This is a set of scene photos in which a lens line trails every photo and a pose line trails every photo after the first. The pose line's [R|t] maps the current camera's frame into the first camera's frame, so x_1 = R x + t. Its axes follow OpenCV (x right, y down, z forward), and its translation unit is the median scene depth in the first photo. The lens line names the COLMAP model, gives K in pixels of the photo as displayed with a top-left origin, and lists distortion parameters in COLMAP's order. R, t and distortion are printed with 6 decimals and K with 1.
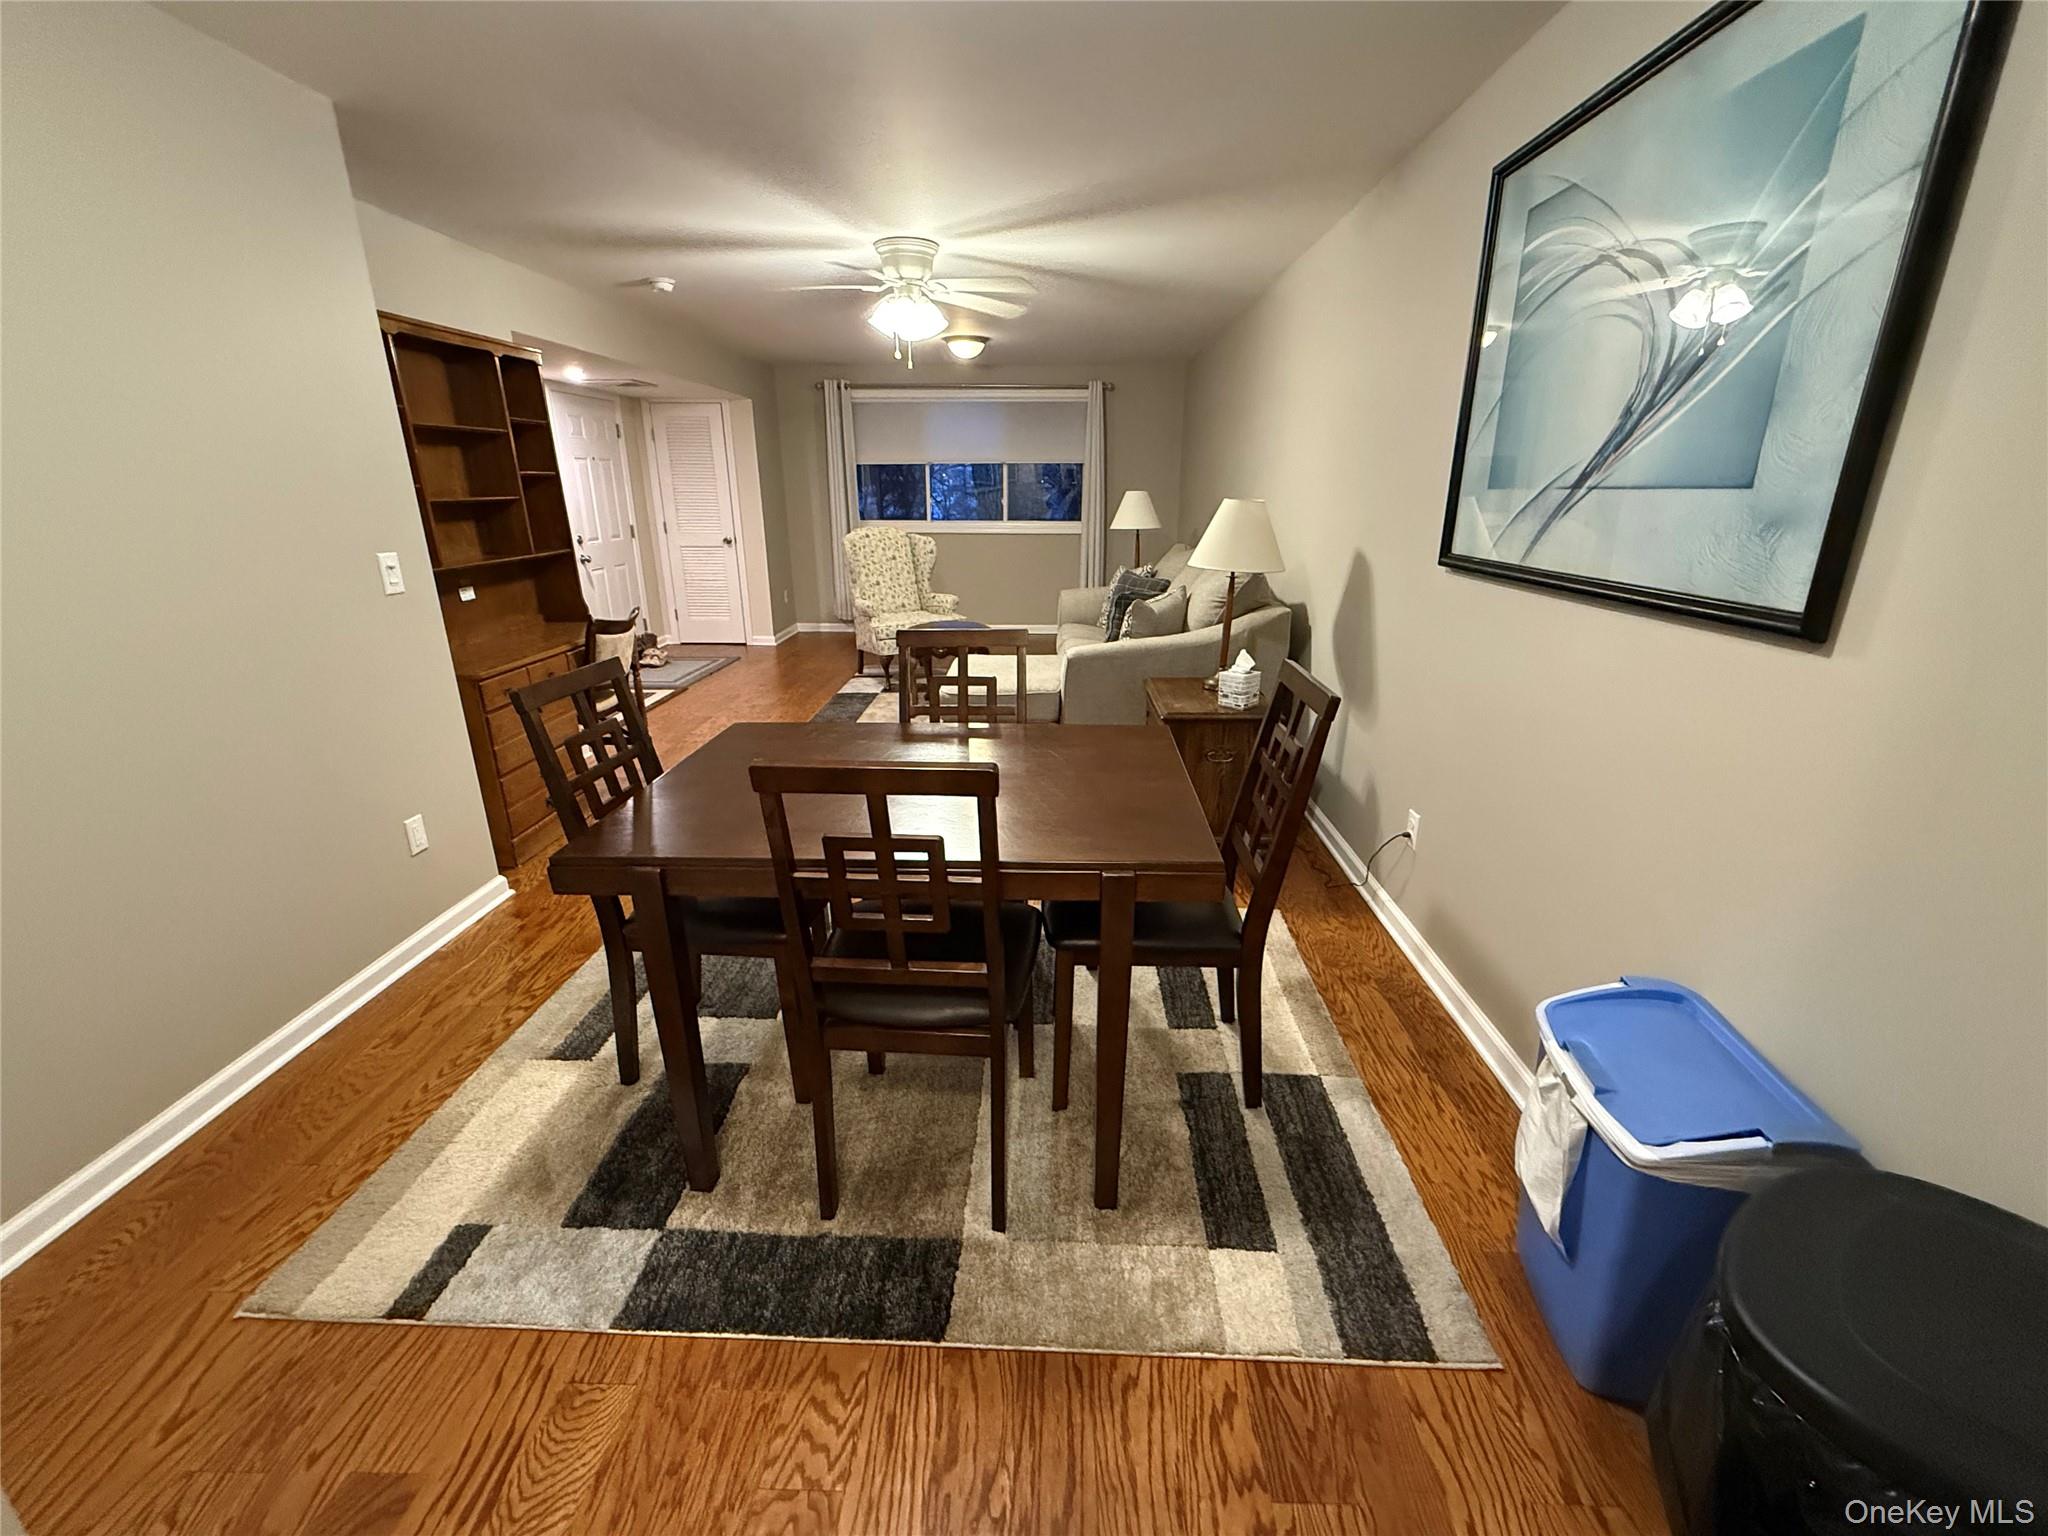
lens RADIAL K [[855.4, 0, 1026.1], [0, 855.4, 772.1], [0, 0, 1]] dist [-0.000807, 0.000210]
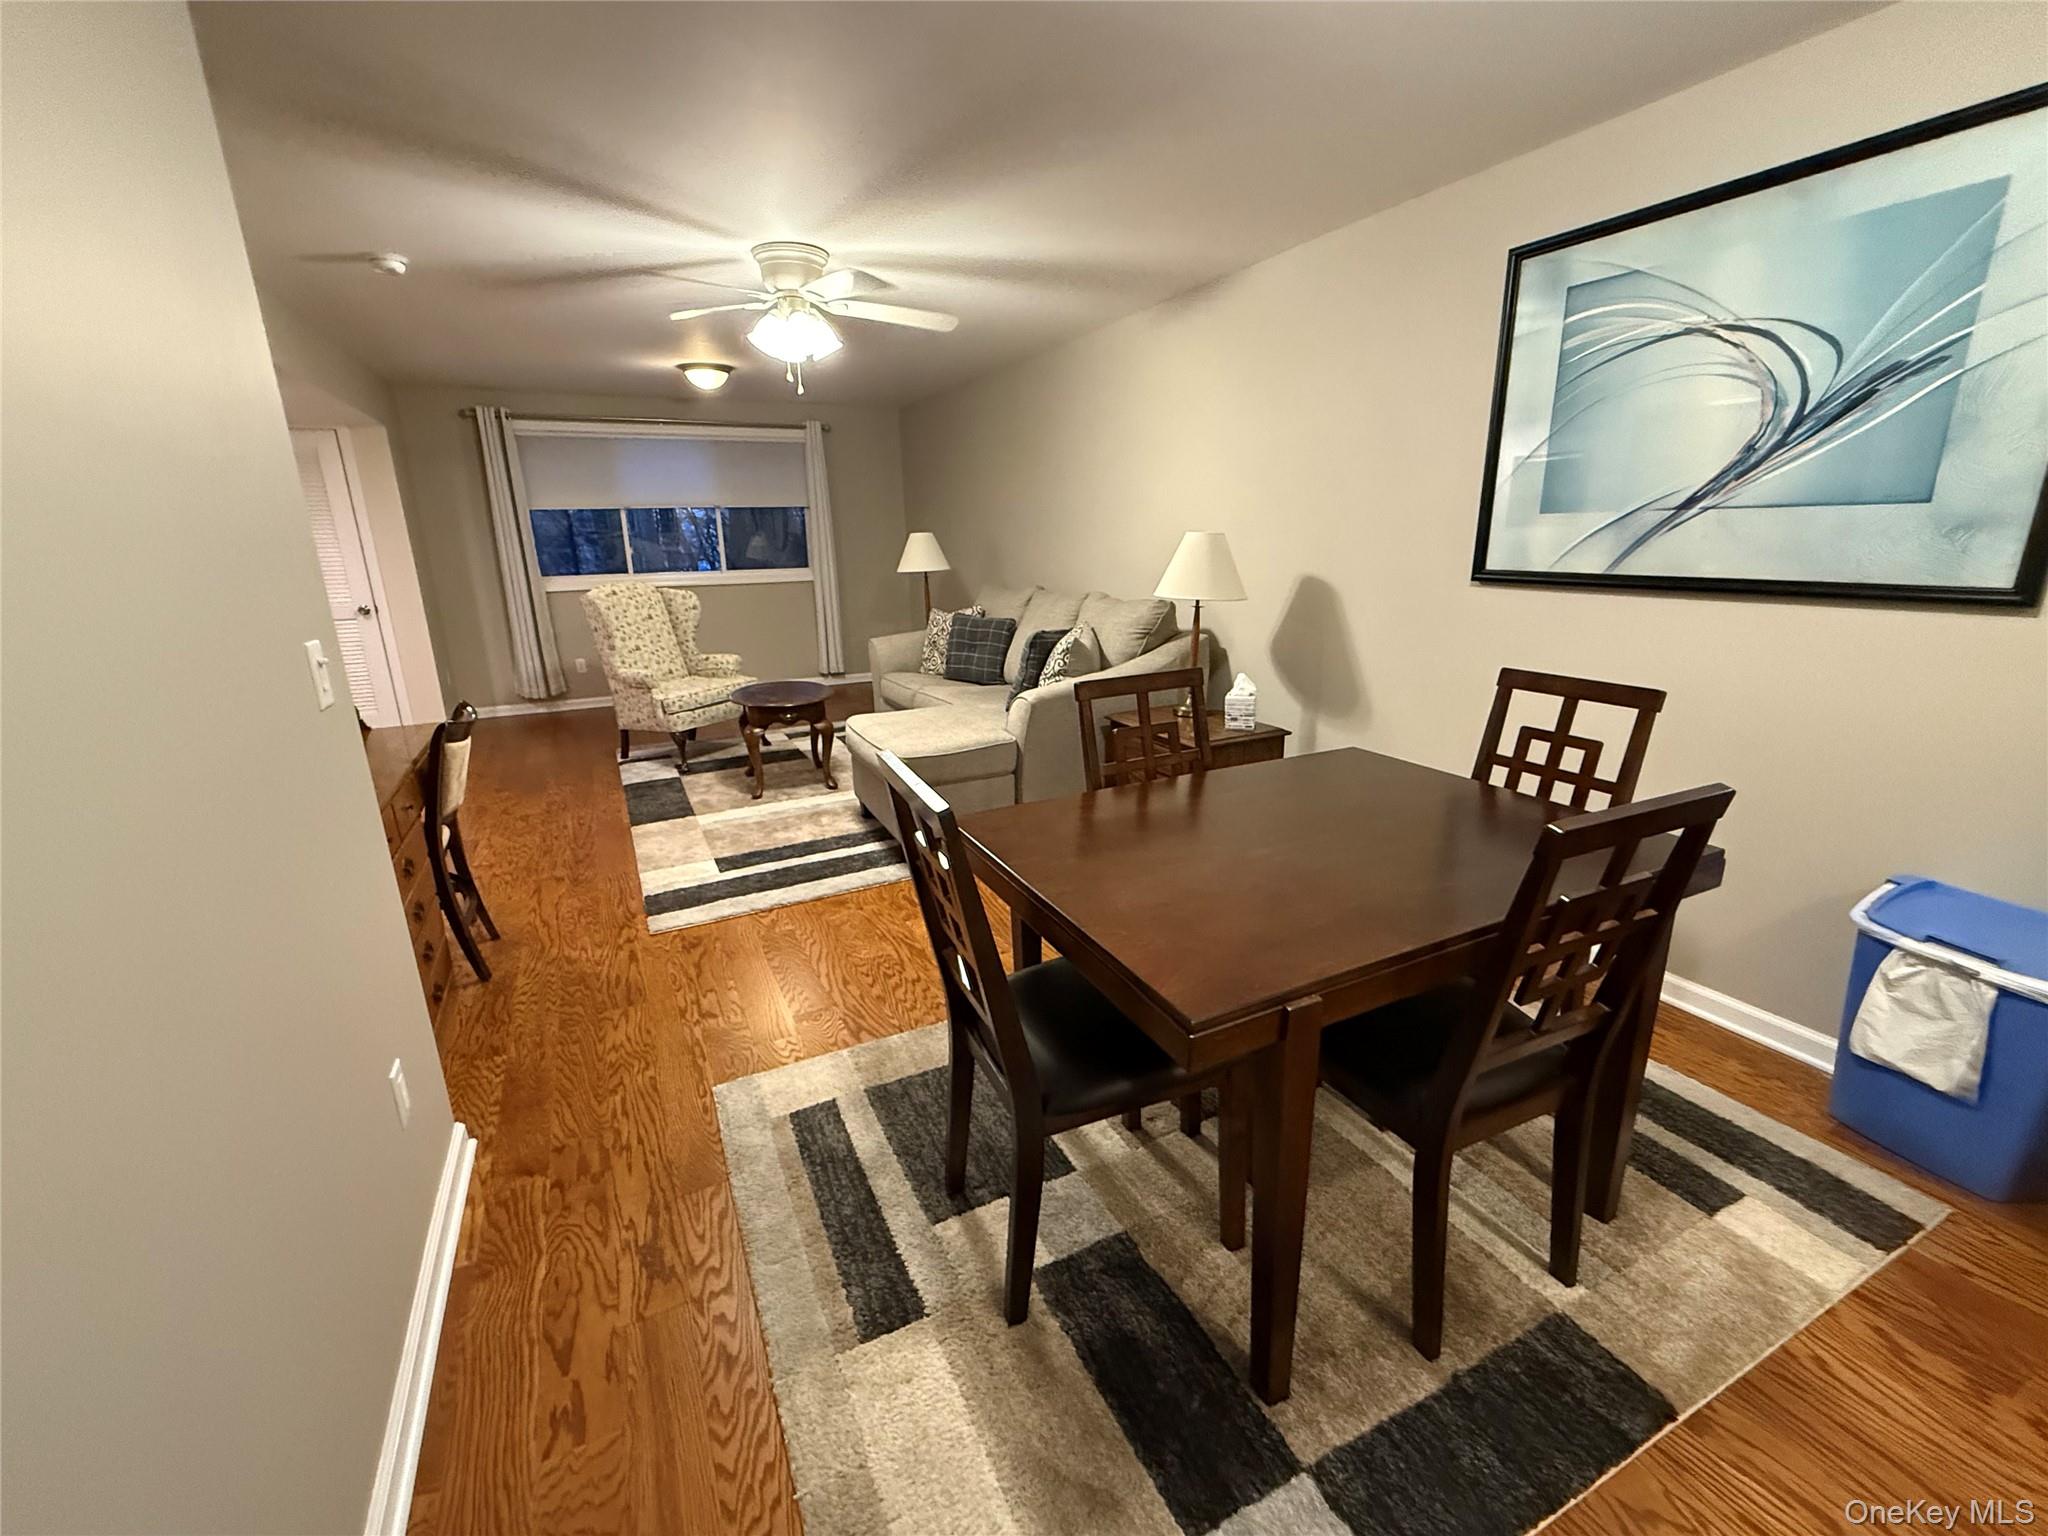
lens RADIAL K [[855.4, 0, 1026.1], [0, 855.4, 772.1], [0, 0, 1]] dist [-0.000807, 0.000210]
pose [[0.878408, -0.146986, 0.454746, -0.410877], [0.169681, 0.985456, -0.009238, -0.051781], [-0.446775, 0.085277, 0.890573, 0.172751]]
